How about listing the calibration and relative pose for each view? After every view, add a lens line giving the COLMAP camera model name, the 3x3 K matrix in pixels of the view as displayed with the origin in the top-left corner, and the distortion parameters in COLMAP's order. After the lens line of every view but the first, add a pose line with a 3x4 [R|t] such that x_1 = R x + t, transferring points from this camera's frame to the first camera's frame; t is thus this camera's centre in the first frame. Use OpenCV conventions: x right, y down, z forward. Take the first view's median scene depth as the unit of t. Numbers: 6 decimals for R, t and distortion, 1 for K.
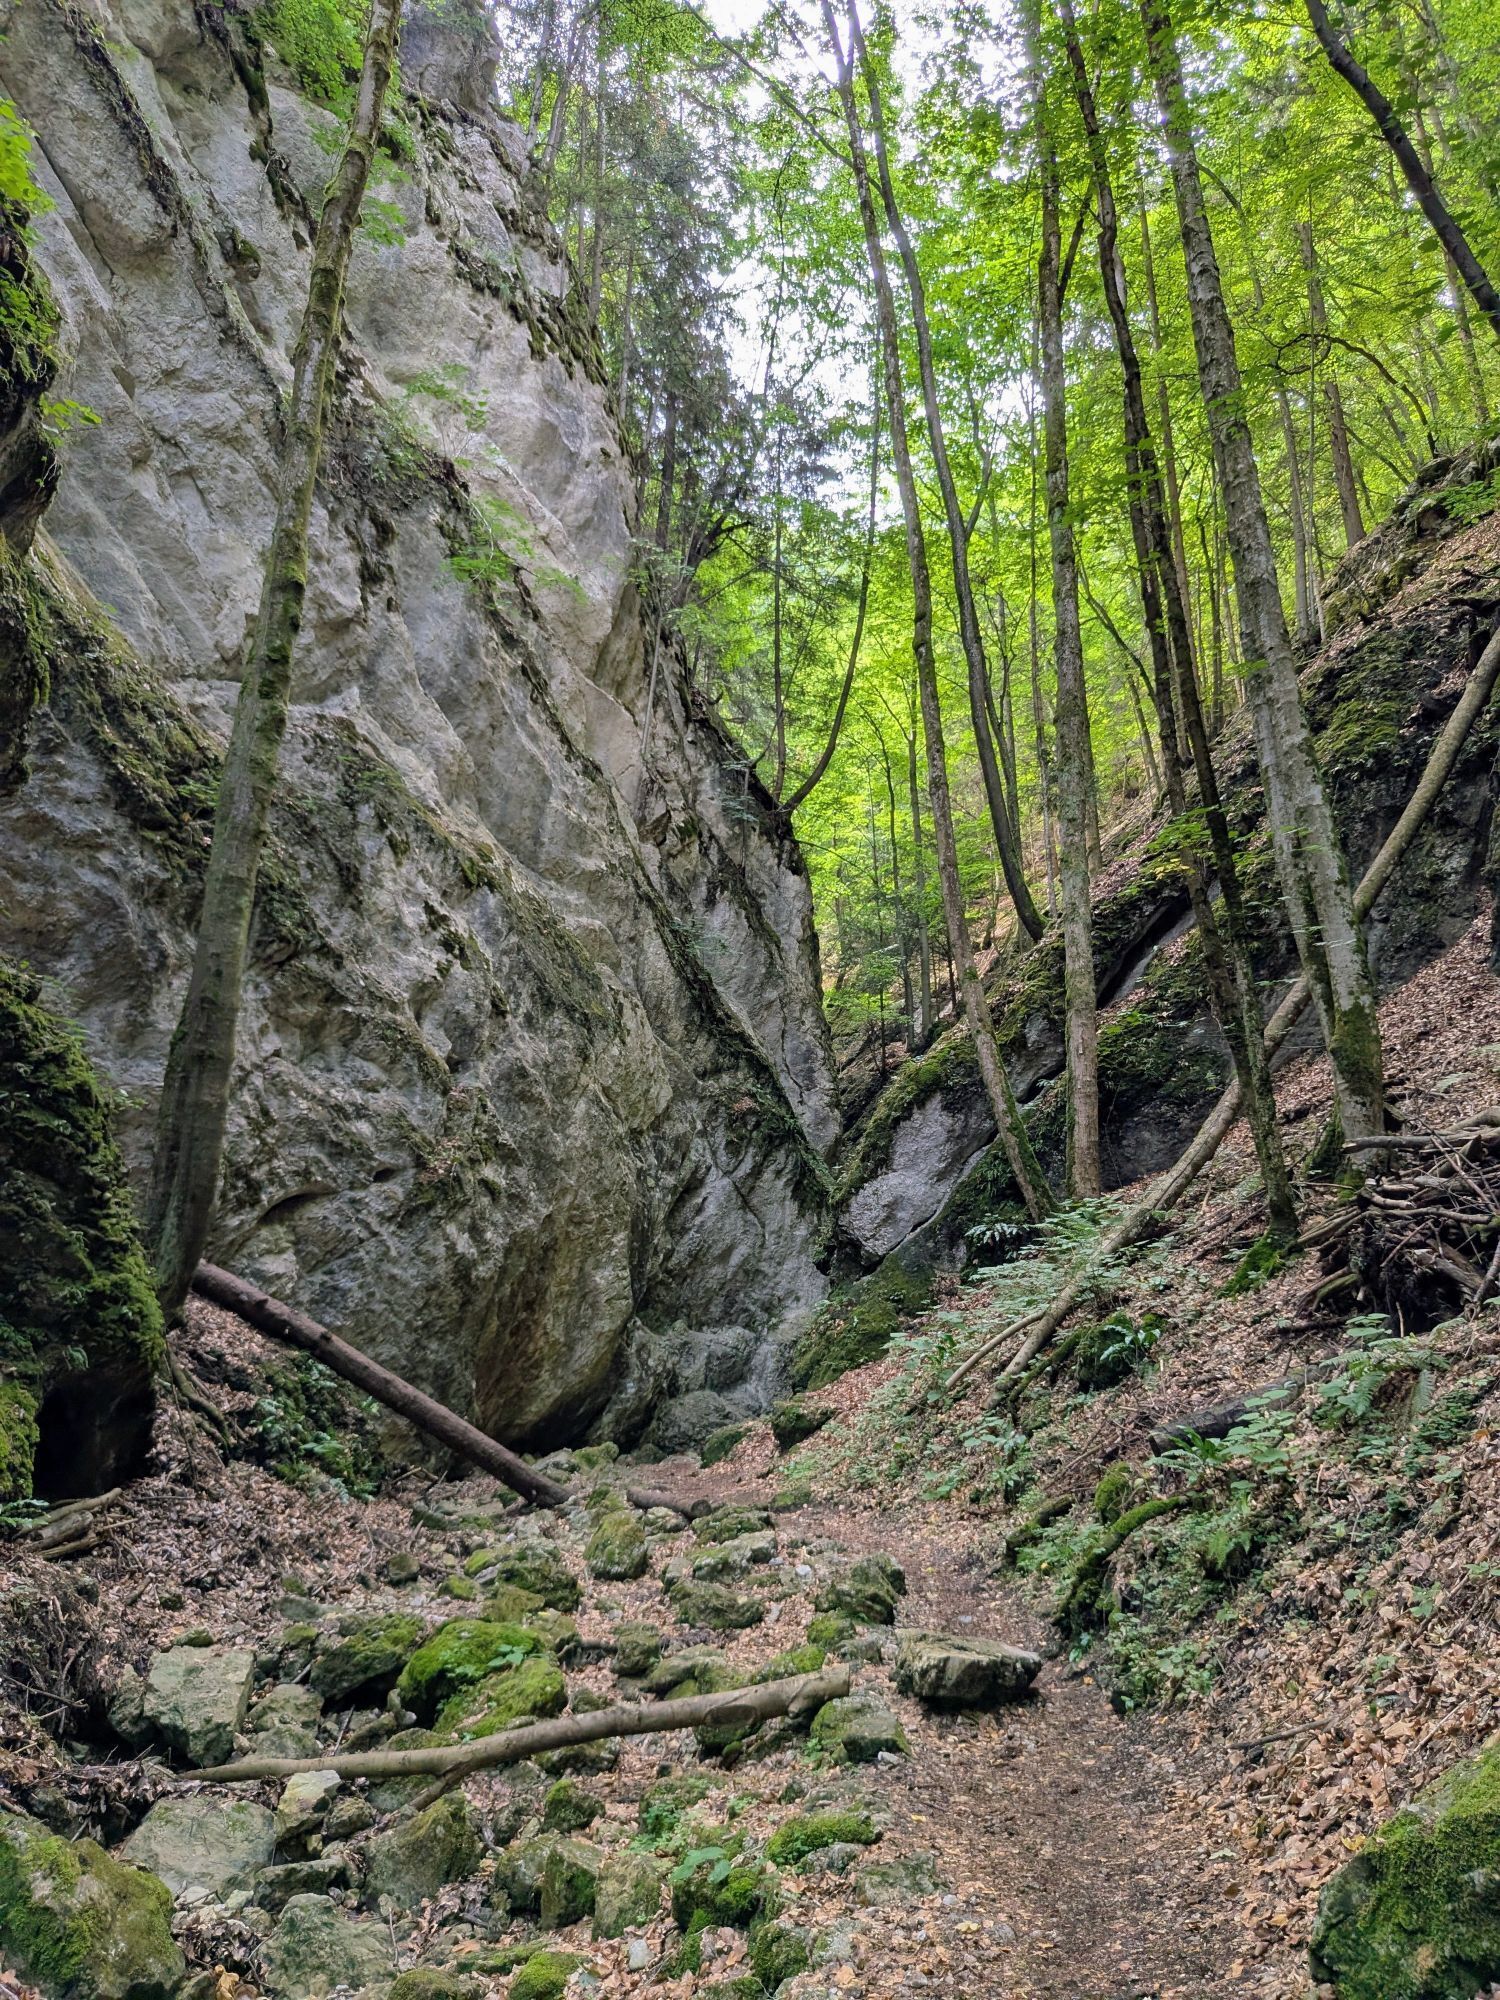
lens RADIAL K [[1445.9, 0, 750.0], [0, 1445.9, 1000.0], [0, 0, 1]] dist [-0.006541, -0.003009]
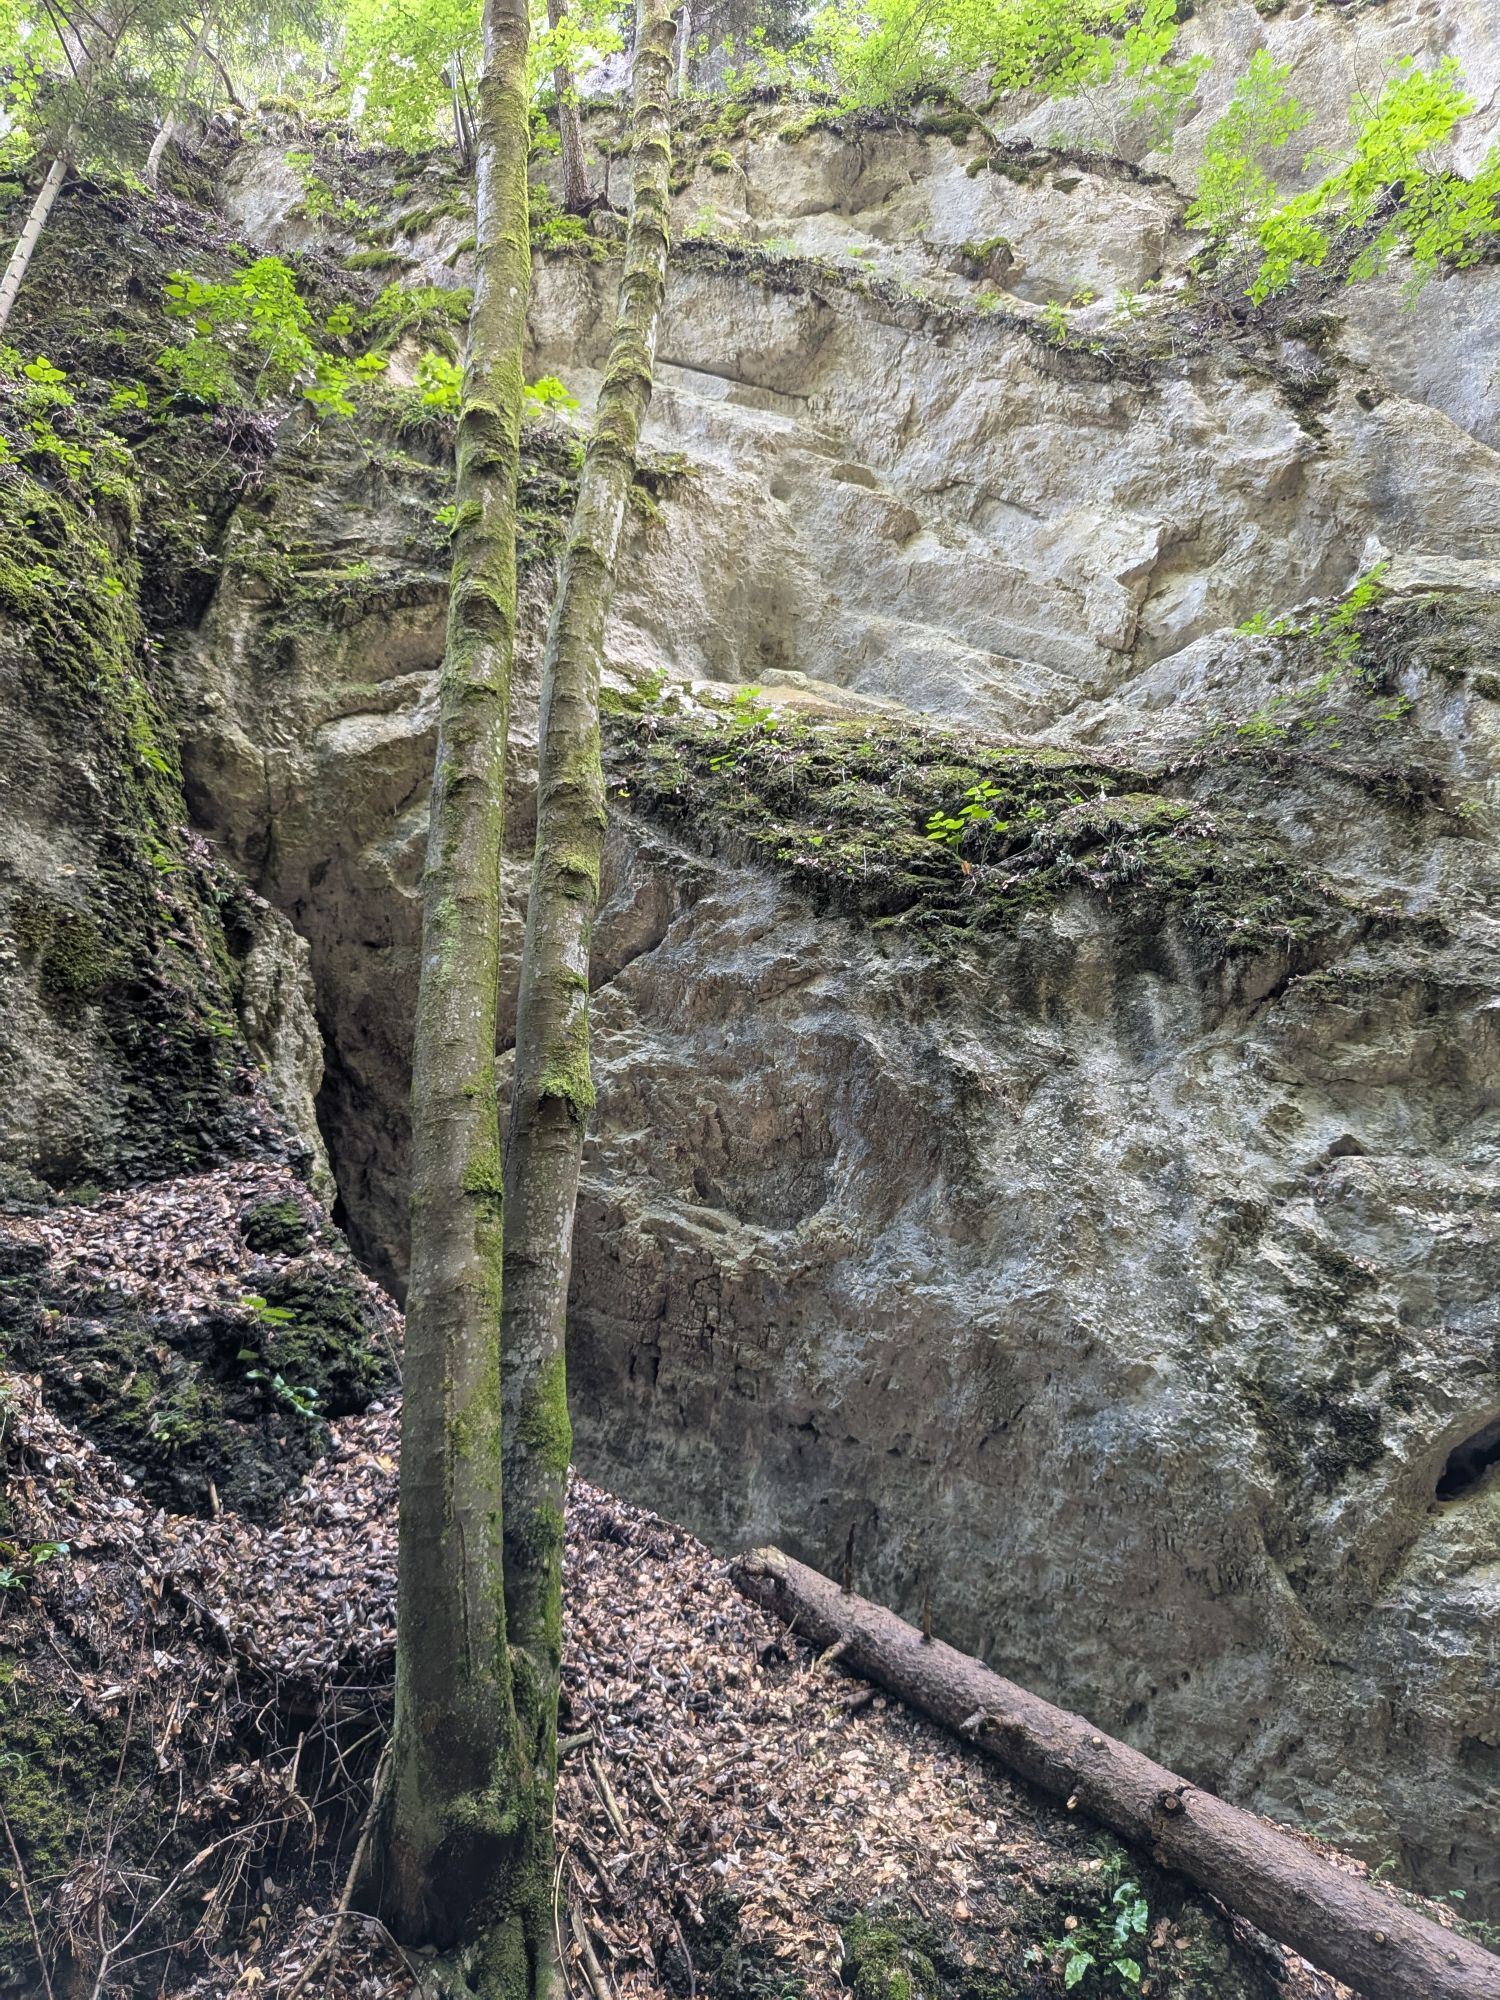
lens RADIAL K [[1445.9, 0, 750.0], [0, 1445.9, 1000.0], [0, 0, 1]] dist [-0.006541, -0.003009]
pose [[0.264916, -0.515774, -0.814737, 0.049661], [0.297125, 0.847476, -0.439888, 0.149584], [0.917353, -0.125545, 0.377759, 0.622711]]
